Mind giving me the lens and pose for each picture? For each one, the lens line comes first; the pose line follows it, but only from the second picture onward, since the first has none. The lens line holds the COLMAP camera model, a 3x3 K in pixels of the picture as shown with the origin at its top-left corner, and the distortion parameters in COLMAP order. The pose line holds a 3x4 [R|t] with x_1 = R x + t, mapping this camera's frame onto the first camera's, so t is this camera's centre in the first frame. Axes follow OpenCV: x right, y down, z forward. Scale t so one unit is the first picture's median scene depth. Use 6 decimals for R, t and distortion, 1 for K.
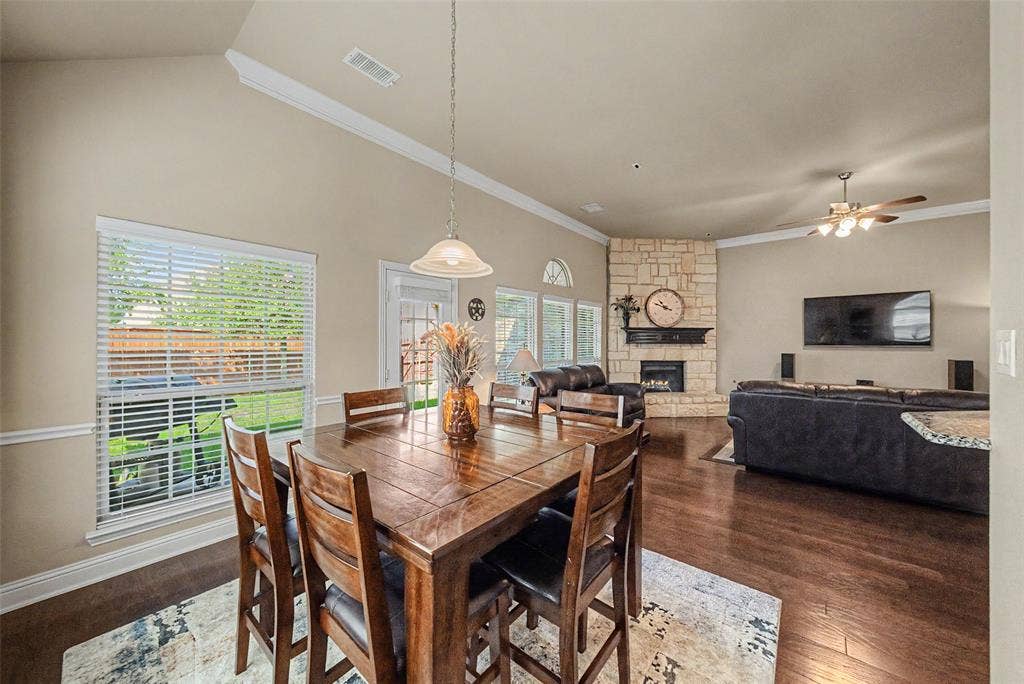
lens RADIAL K [[361.6, 0, 517.1], [0, 361.6, 339.0], [0, 0, 1]] dist [-0.001220, 0.000013]
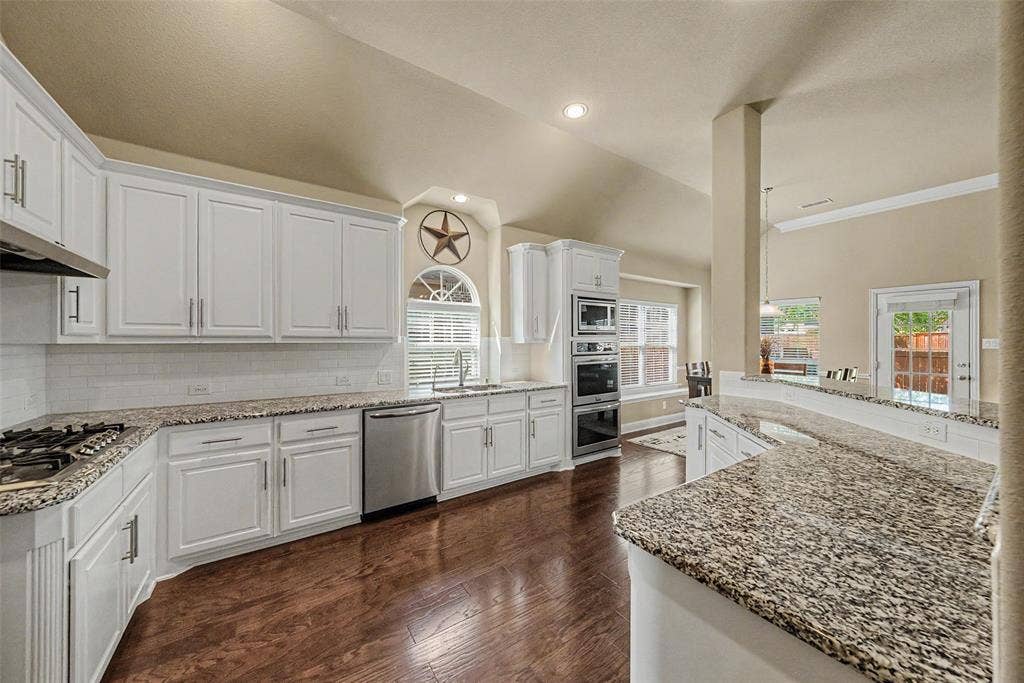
lens RADIAL K [[361.6, 0, 512.7], [0, 361.6, 341.4], [0, 0, 1]] dist [-0.001220, 0.000013]
pose [[-0.275003, -0.000994, -0.961443, 0.736561], [-0.000021, 0.999999, -0.001027, 0.002209], [0.961443, -0.000262, -0.275003, -0.022430]]
